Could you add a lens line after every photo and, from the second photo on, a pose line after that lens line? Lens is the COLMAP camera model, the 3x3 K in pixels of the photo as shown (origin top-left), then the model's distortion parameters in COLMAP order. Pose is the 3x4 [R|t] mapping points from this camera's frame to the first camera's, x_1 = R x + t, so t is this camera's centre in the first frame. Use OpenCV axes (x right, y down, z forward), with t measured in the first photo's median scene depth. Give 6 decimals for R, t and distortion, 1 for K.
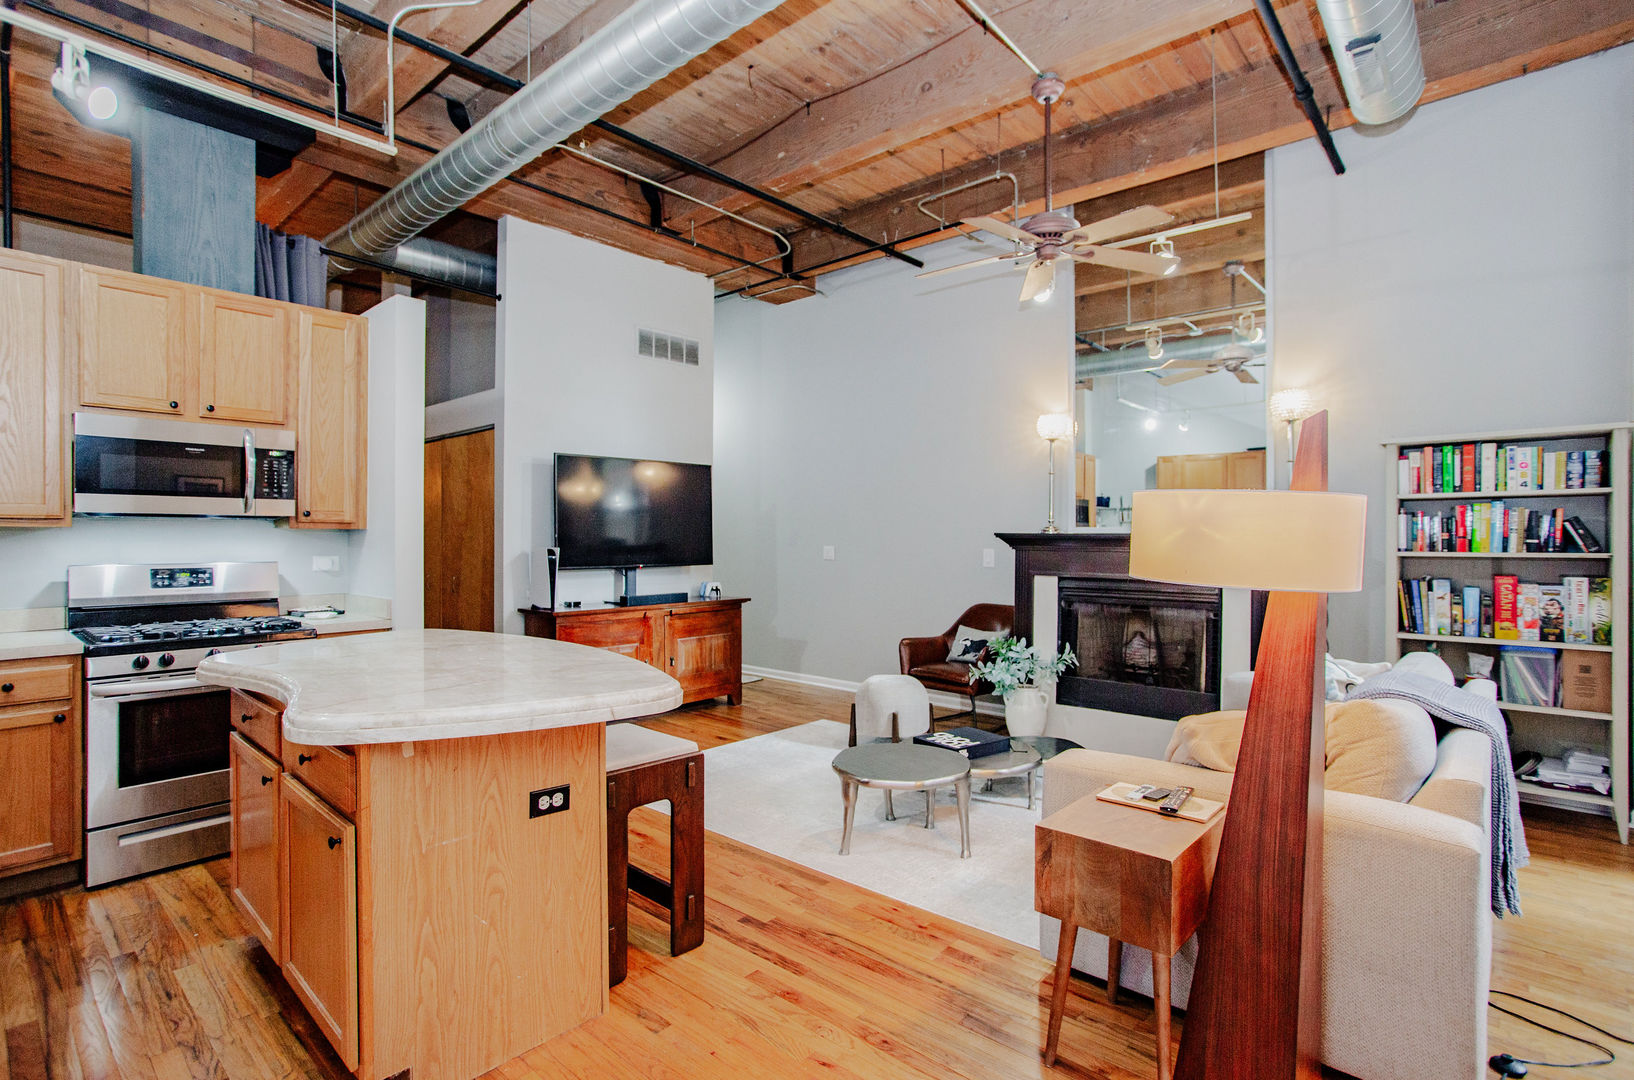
lens RADIAL K [[802.9, 0, 815.8], [0, 802.9, 535.1], [0, 0, 1]] dist [-0.015915, 0.000544]
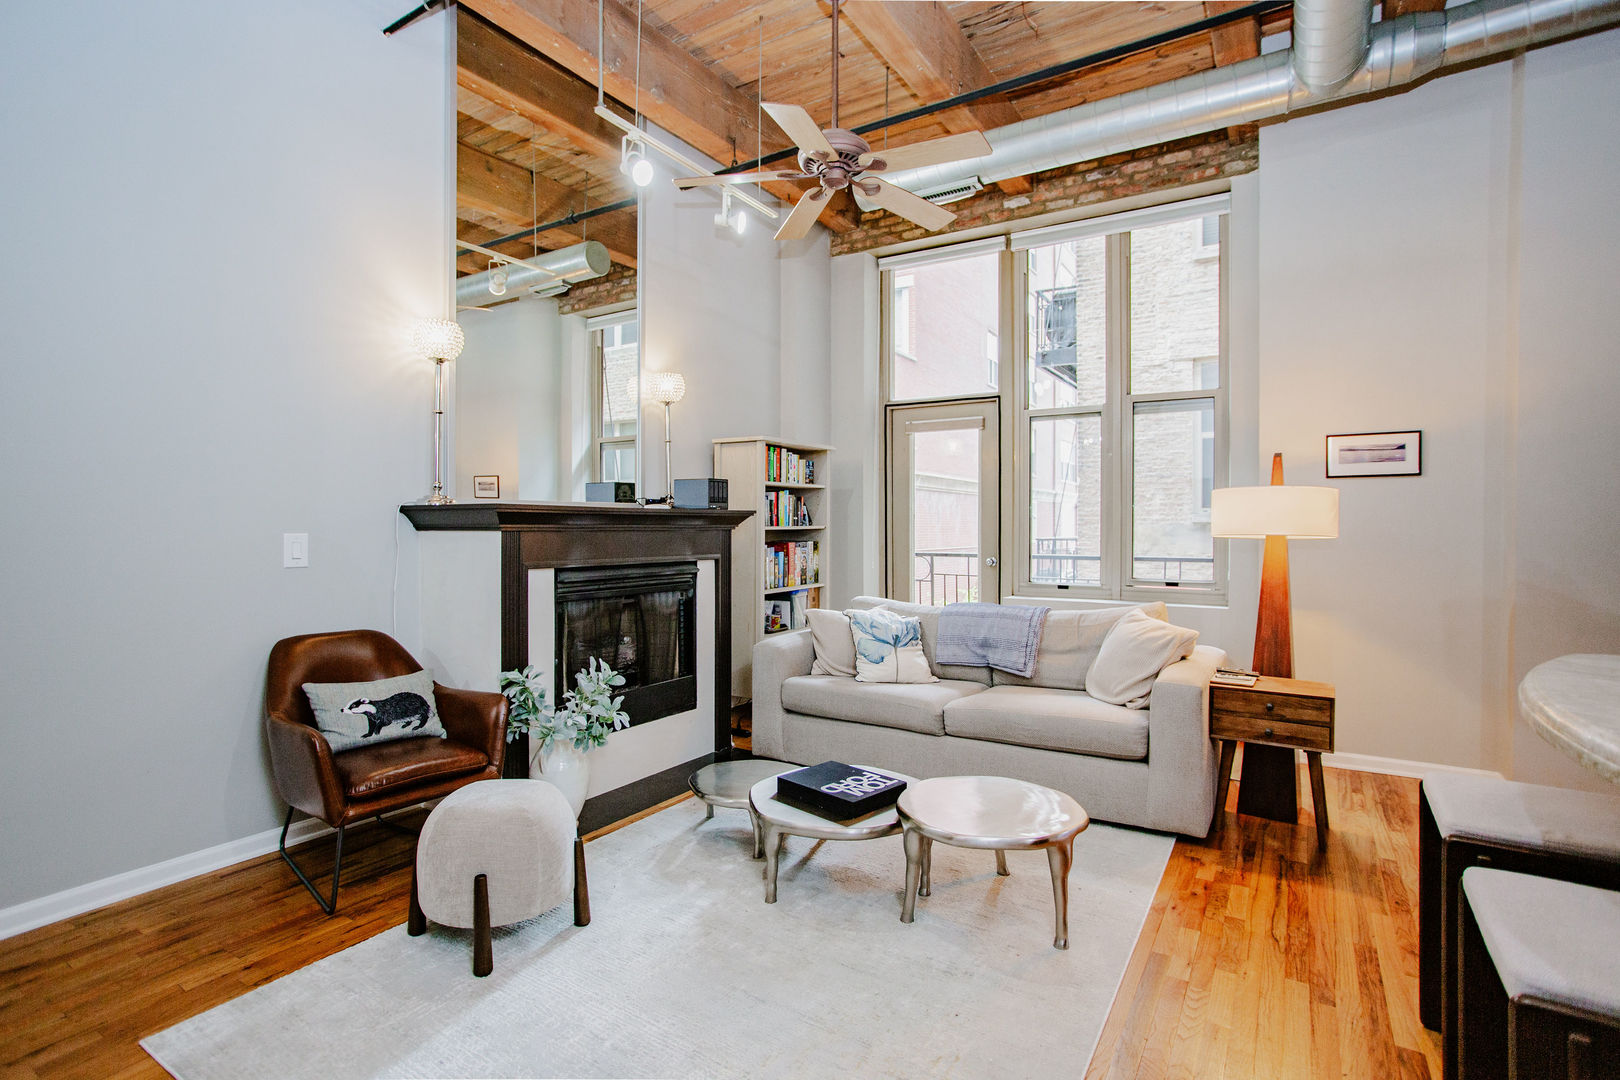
lens RADIAL K [[783.8, 0, 821.7], [0, 783.8, 531.3], [0, 0, 1]] dist [-0.015991, 0.001106]
pose [[-0.169688, -0.011544, 0.985430, -0.412837], [-0.004960, 0.999929, 0.010859, 0.011369], [-0.985485, -0.003045, -0.169733, 0.891751]]
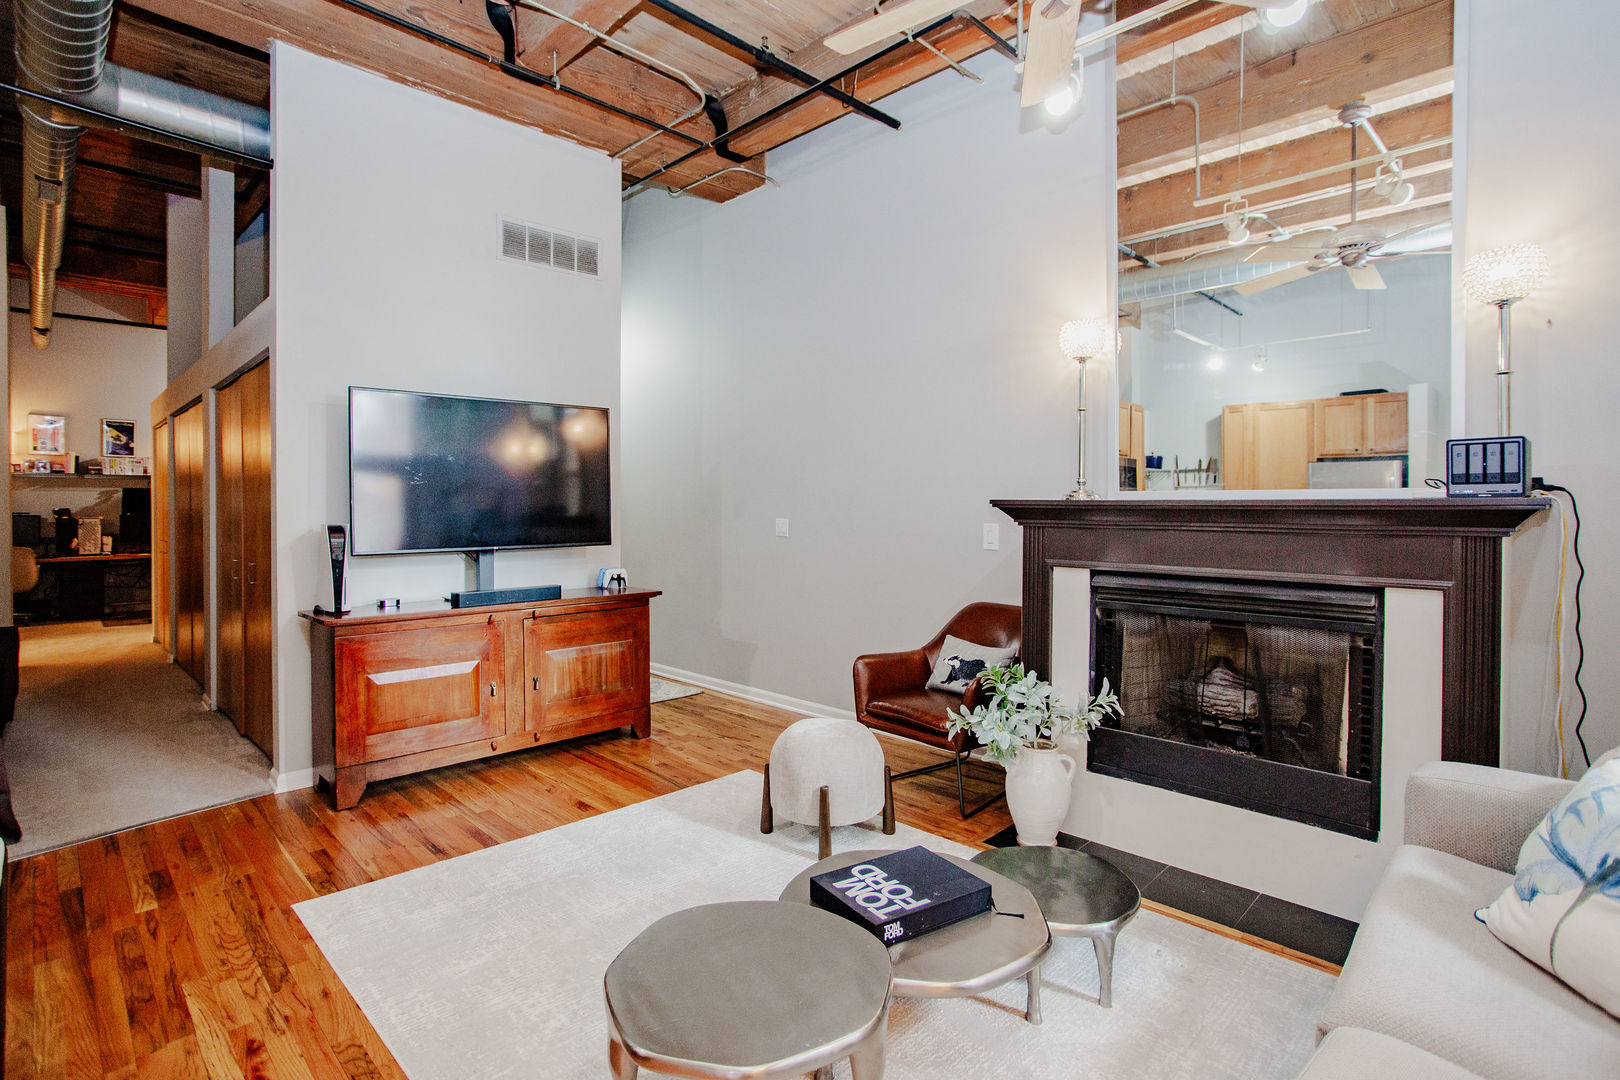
lens RADIAL K [[797.6, 0, 806.1], [0, 797.6, 506.4], [0, 0, 1]] dist [-0.015088, 0.001385]
pose [[0.998025, -0.002651, -0.062758, 0.118920], [0.002901, 0.999988, 0.003896, -0.000733], [0.062747, -0.004070, 0.998021, 0.362832]]
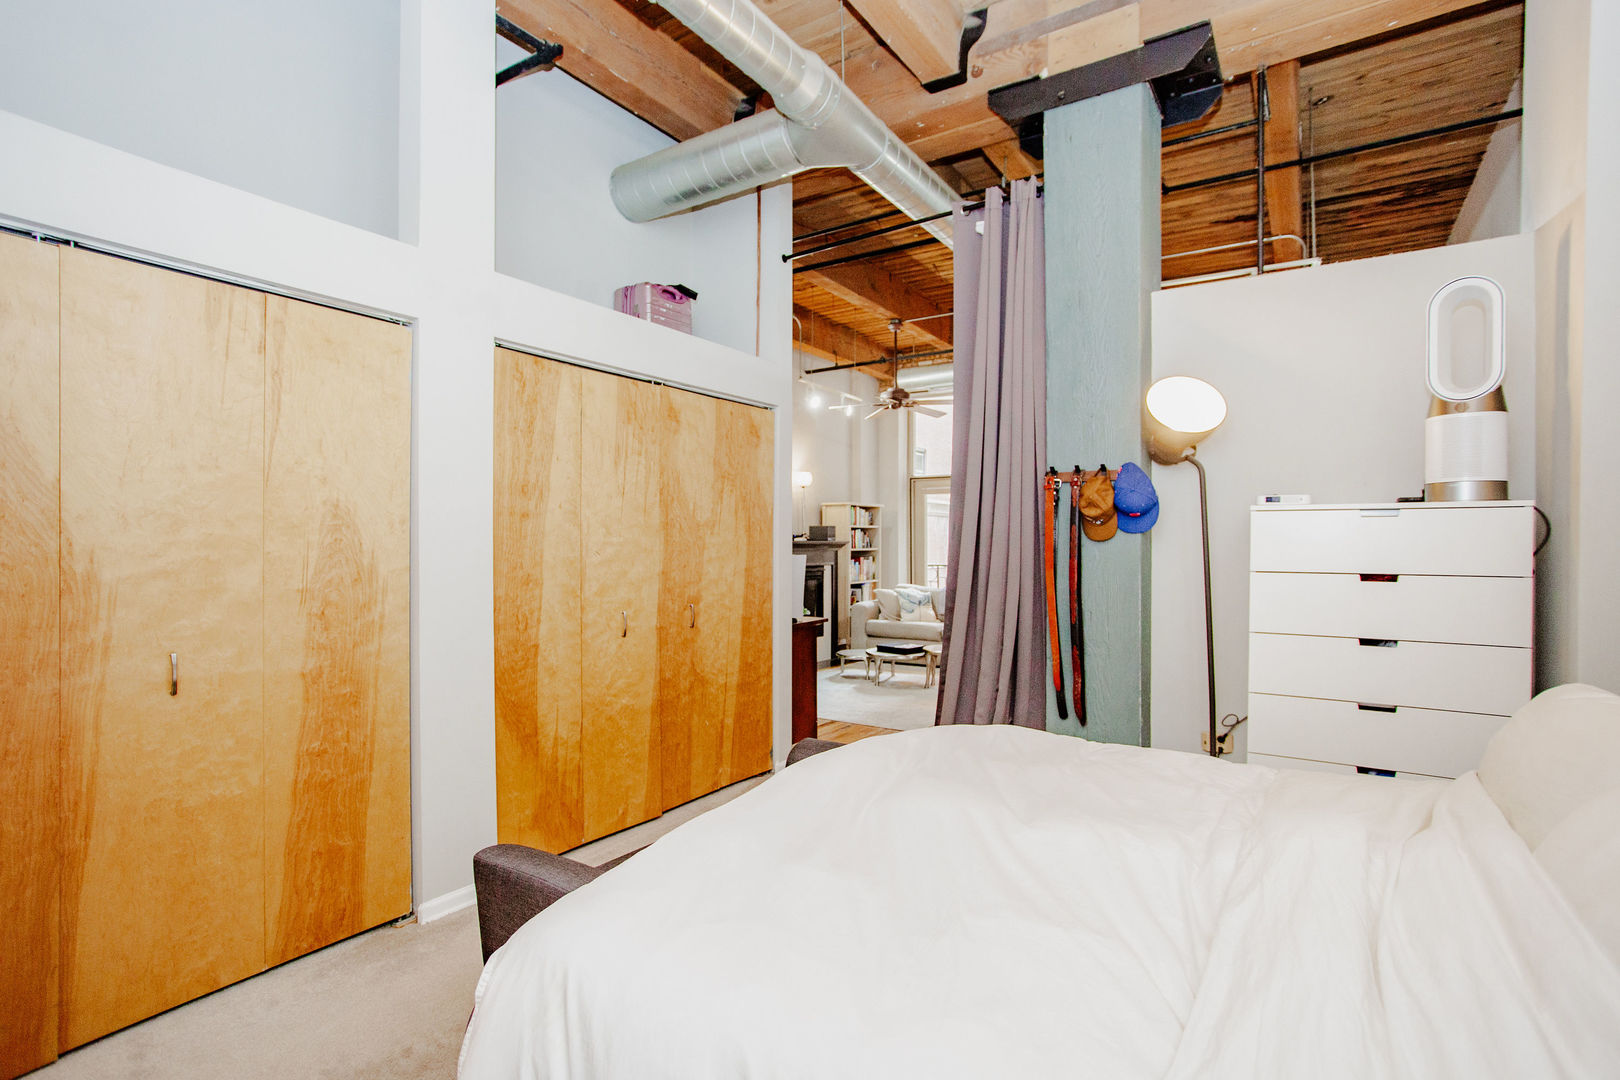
lens RADIAL K [[786.1, 0, 808.1], [0, 786.1, 550.7], [0, 0, 1]] dist [-0.066775, 0.025828]
pose [[-0.141446, -0.009560, 0.989900, -1.310730], [-0.002105, 0.999954, 0.009356, 0.003692], [-0.989944, -0.000760, -0.141460, 1.169257]]
